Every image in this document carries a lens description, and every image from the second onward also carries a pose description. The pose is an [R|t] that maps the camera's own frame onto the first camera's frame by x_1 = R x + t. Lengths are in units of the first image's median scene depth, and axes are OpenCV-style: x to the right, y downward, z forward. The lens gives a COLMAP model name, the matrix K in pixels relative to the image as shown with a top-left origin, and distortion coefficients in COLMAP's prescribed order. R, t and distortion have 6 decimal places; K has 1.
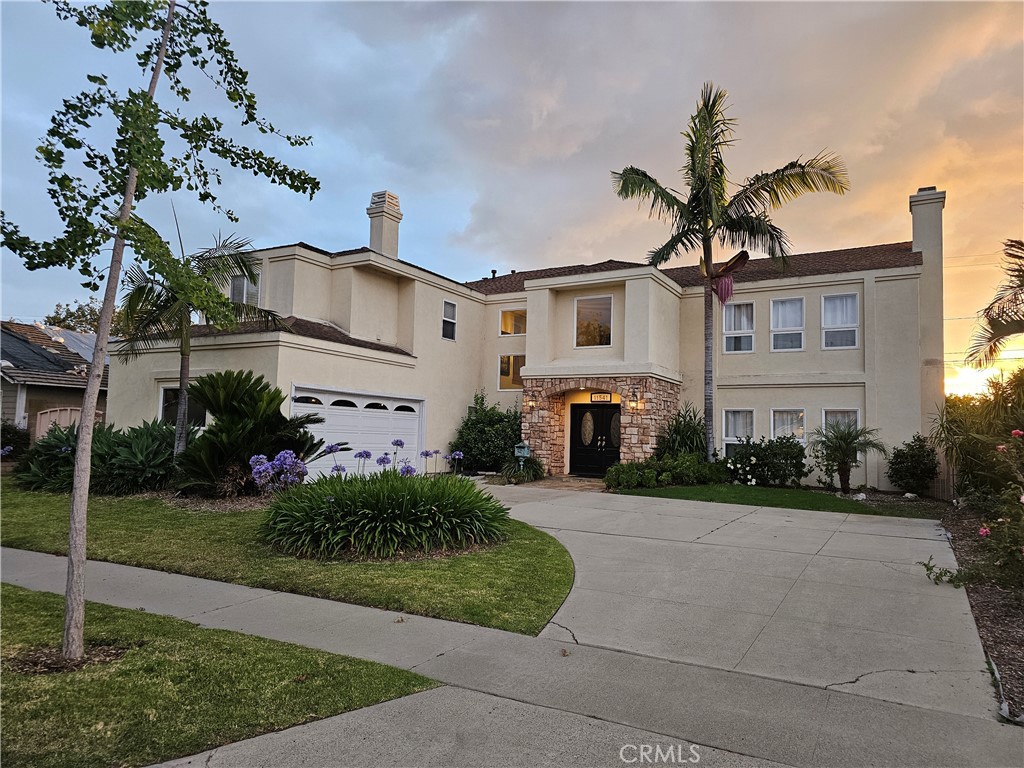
lens RADIAL K [[674.6, 0, 525.2], [0, 674.6, 374.1], [0, 0, 1]] dist [0.041751, -0.024922]
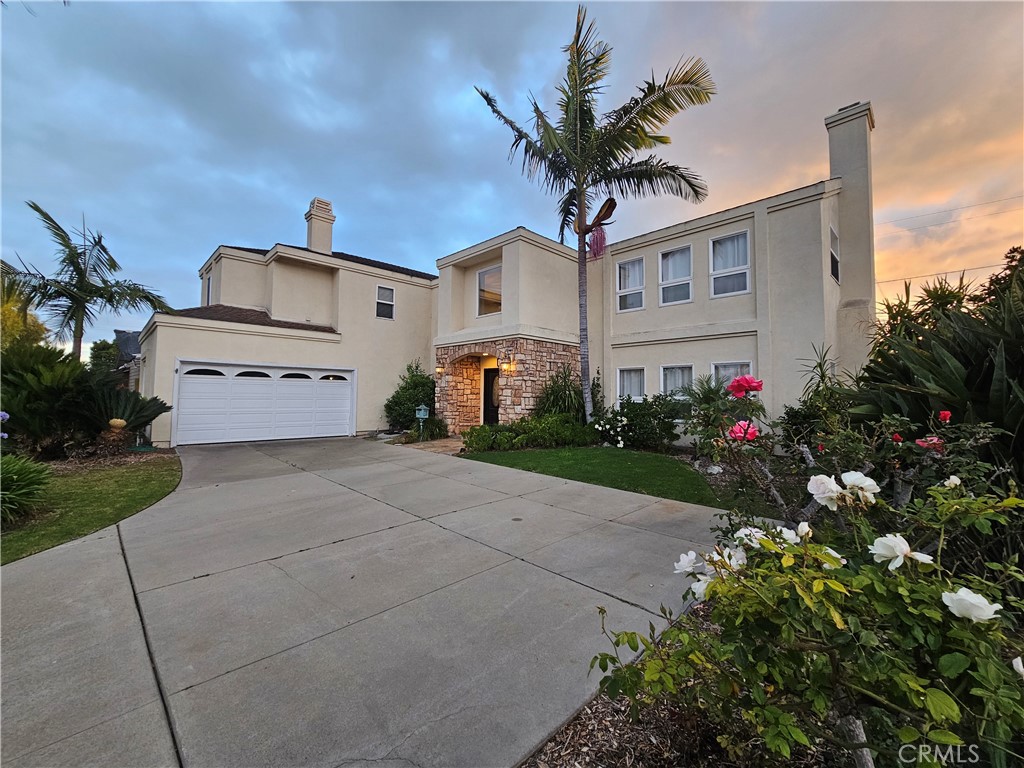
lens RADIAL K [[415.5, 0, 519.7], [0, 415.5, 369.6], [0, 0, 1]] dist [-0.000668, 0.000484]
pose [[0.962132, -0.036720, -0.270099, 0.333022], [0.044235, 0.998784, 0.021785, 0.035360], [0.268970, -0.032908, 0.962586, 0.387409]]
